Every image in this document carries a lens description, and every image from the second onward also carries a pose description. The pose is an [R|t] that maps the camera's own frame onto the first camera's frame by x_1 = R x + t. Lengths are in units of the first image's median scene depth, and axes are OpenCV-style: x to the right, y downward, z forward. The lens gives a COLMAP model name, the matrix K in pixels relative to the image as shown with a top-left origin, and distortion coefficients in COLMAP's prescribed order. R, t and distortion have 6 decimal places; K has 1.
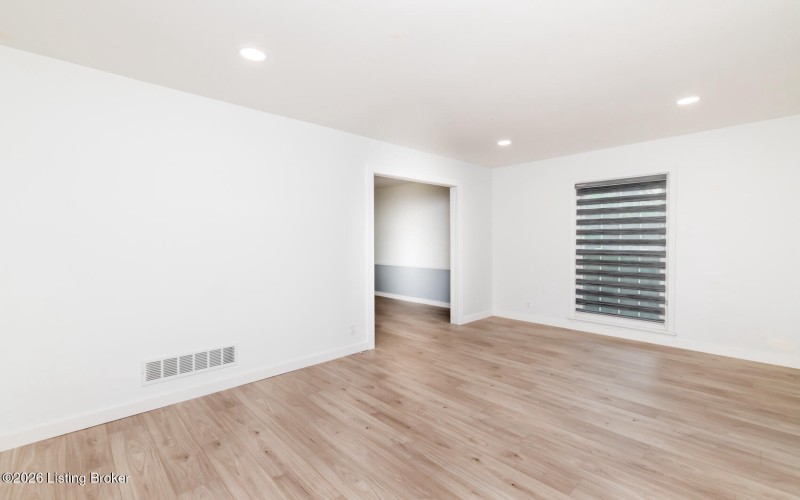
lens RADIAL K [[348.5, 0, 397.9], [0, 348.5, 236.7], [0, 0, 1]] dist [0.004242, -0.000607]
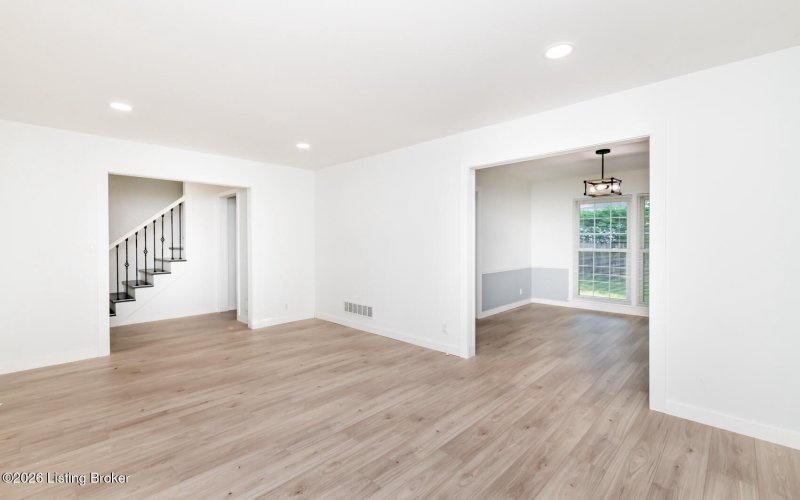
lens RADIAL K [[348.5, 0, 401.9], [0, 348.5, 233.4], [0, 0, 1]] dist [0.004242, -0.000607]
pose [[0.049993, -0.020849, -0.998532, 1.256814], [0.014367, 0.999694, -0.020154, 0.009129], [0.998646, -0.013338, 0.050277, 1.170023]]
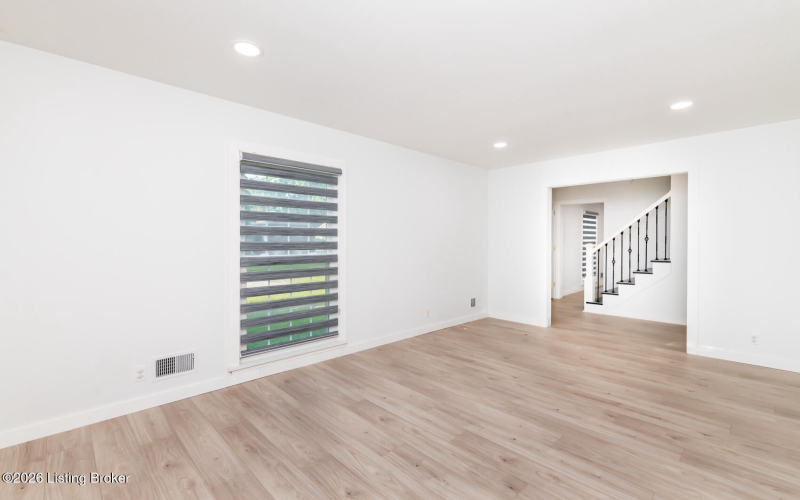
lens RADIAL K [[348.5, 0, 399.6], [0, 348.5, 250.7], [0, 0, 1]] dist [0.004242, -0.000607]
pose [[-0.999867, 0.001143, -0.016269, 0.571620], [0.000921, 0.999907, 0.013630, 0.023864], [0.016283, 0.013613, -0.999775, 1.890004]]
